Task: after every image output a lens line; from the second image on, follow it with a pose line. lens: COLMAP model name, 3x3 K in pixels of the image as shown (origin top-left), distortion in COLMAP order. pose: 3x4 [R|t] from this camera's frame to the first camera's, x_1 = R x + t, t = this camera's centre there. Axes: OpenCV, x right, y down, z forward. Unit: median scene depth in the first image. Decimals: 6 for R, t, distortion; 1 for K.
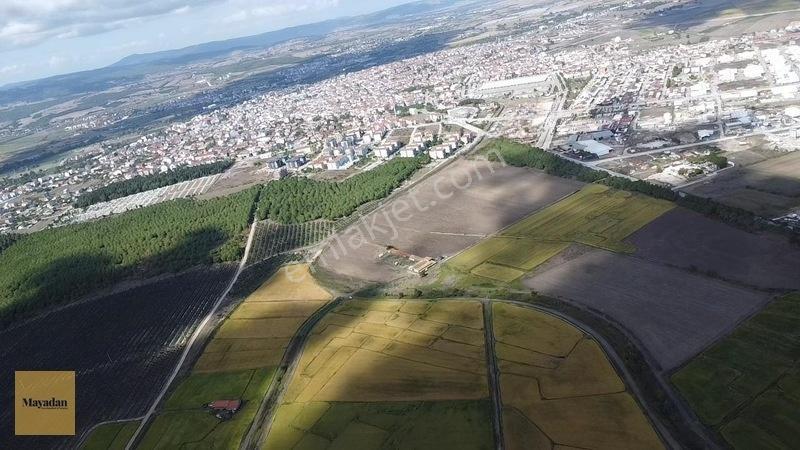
lens RADIAL K [[576.9, 0, 401.2], [0, 576.9, 219.1], [0, 0, 1]] dist [-0.024548, -0.013919]
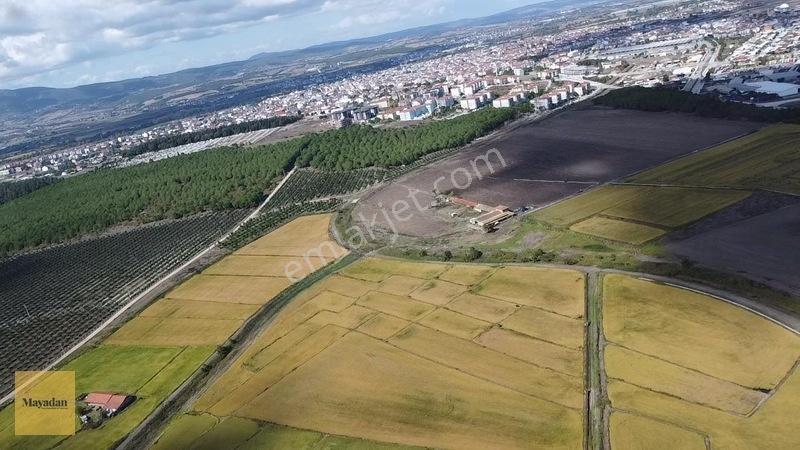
lens RADIAL K [[576.9, 0, 401.2], [0, 576.9, 219.1], [0, 0, 1]] dist [-0.024548, -0.013919]
pose [[0.979875, 0.068636, -0.187440, 0.031911], [-0.070620, 0.997496, -0.003919, 0.050486], [0.186702, 0.017077, 0.982268, 0.200264]]
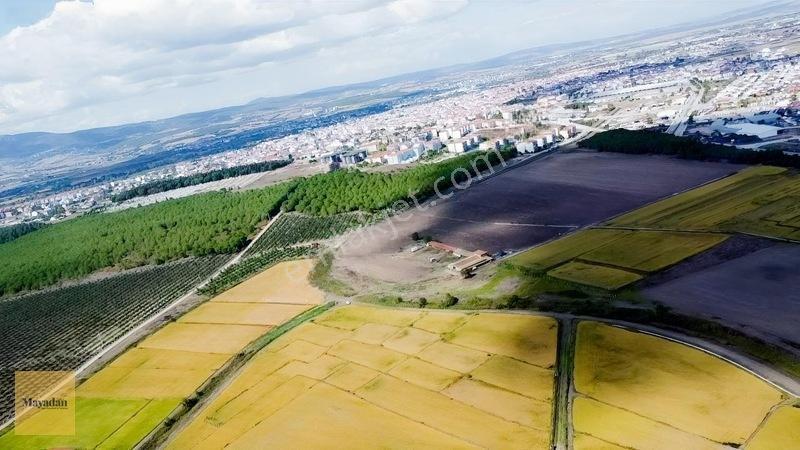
lens RADIAL K [[576.9, 0, 401.2], [0, 576.9, 219.1], [0, 0, 1]] dist [-0.024548, -0.013919]
pose [[0.981095, 0.048085, -0.187459, 0.043197], [-0.063307, 0.995090, -0.076076, 0.047249], [0.182881, 0.086505, 0.979322, 0.205222]]
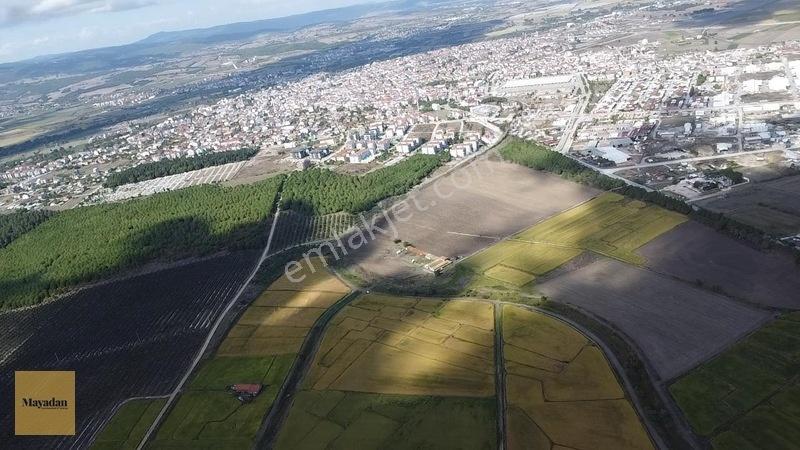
lens RADIAL K [[576.9, 0, 401.2], [0, 576.9, 219.1], [0, 0, 1]] dist [-0.024548, -0.013919]
pose [[0.998358, 0.049660, -0.028544, -0.002123], [-0.049066, 0.998572, 0.021144, -0.011050], [0.029554, -0.019709, 0.999369, -0.021638]]
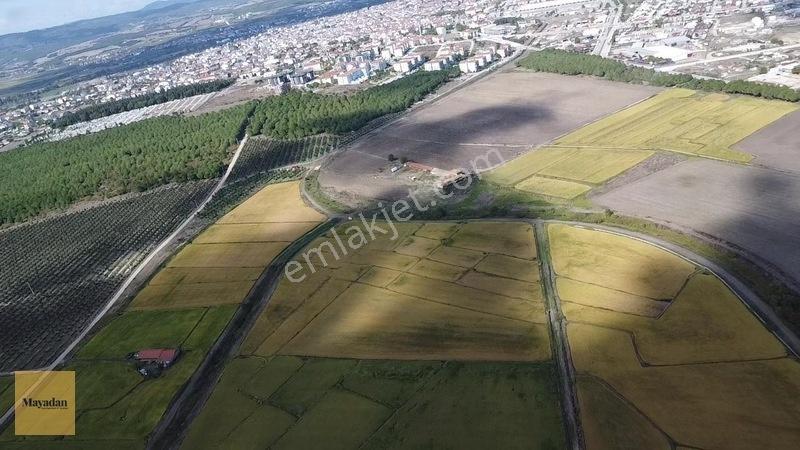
lens RADIAL K [[576.9, 0, 401.2], [0, 576.9, 219.1], [0, 0, 1]] dist [-0.024548, -0.013919]
pose [[0.998857, 0.025076, -0.040690, 0.004271], [-0.021952, 0.996905, 0.075484, 0.041749], [0.042457, -0.074505, 0.996316, 0.138849]]
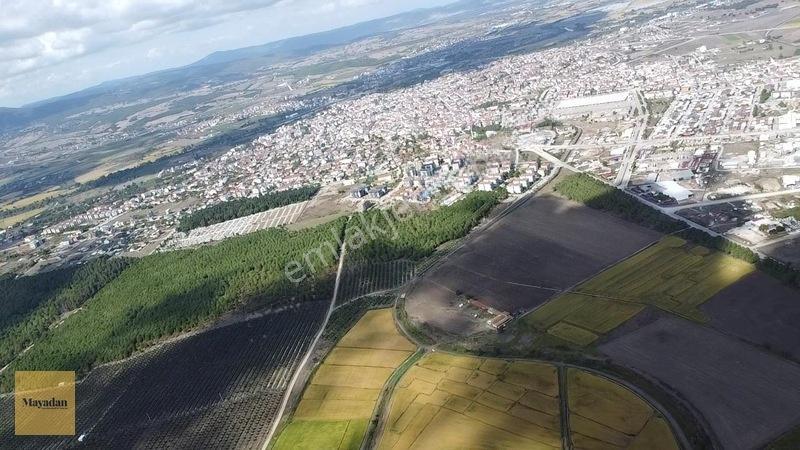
lens RADIAL K [[576.9, 0, 401.2], [0, 576.9, 219.1], [0, 0, 1]] dist [-0.024548, -0.013919]
pose [[0.992153, 0.012657, -0.124390, -0.008515], [-0.010468, 0.999779, 0.018233, -0.068502], [0.124593, -0.016788, 0.992066, -0.041767]]
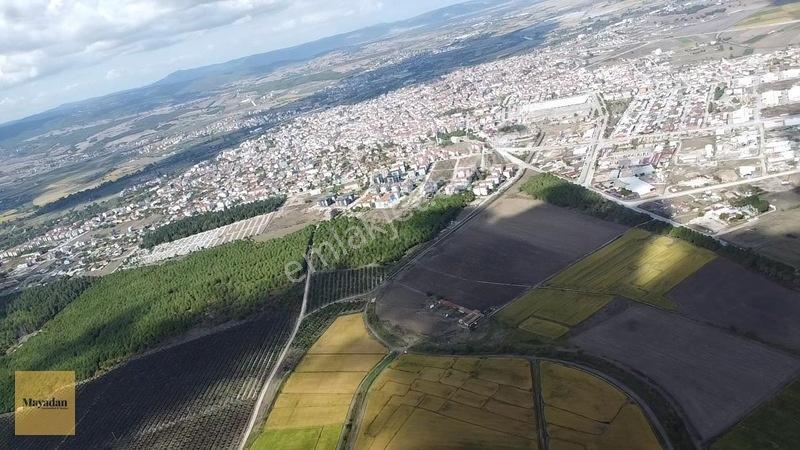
lens RADIAL K [[576.9, 0, 401.2], [0, 576.9, 219.1], [0, 0, 1]] dist [-0.024548, -0.013919]
pose [[0.996980, -0.028582, -0.072208, -0.006102], [0.028325, 0.999588, -0.004577, -0.056058], [0.072309, 0.002518, 0.997379, -0.037320]]
